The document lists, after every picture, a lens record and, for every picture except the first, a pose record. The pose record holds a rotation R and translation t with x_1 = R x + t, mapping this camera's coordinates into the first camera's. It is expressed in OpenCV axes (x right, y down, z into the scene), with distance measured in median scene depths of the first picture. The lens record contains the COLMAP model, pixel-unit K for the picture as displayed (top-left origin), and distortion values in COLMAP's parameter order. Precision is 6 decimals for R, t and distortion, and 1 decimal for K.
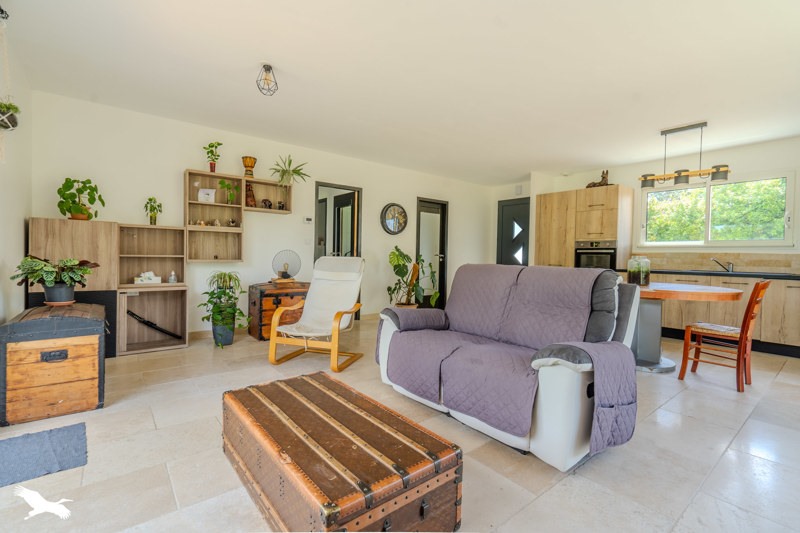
lens RADIAL K [[366.8, 0, 400.3], [0, 366.8, 262.4], [0, 0, 1]] dist [-0.002628, 0.000907]
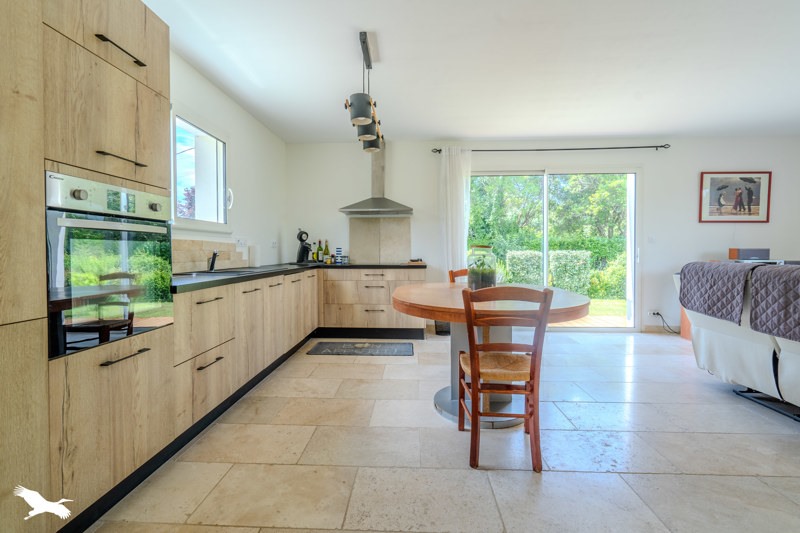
lens RADIAL K [[366.8, 0, 402.8], [0, 366.8, 260.8], [0, 0, 1]] dist [-0.002628, 0.000907]
pose [[-0.750095, -0.033576, 0.660478, 0.247099], [-0.000952, 0.998764, 0.049691, -0.023518], [-0.661330, 0.036644, -0.749200, 1.276821]]
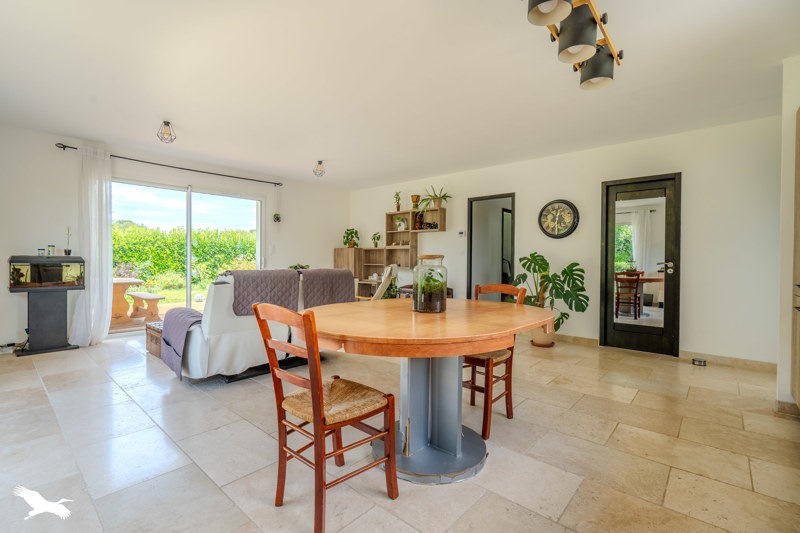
lens RADIAL K [[366.8, 0, 395.9], [0, 366.8, 265.3], [0, 0, 1]] dist [-0.002628, 0.000907]
pose [[0.154860, -0.003954, -0.987929, 0.950900], [-0.022351, 0.999722, -0.007504, -0.002458], [0.987684, 0.023243, 0.154728, 0.686479]]
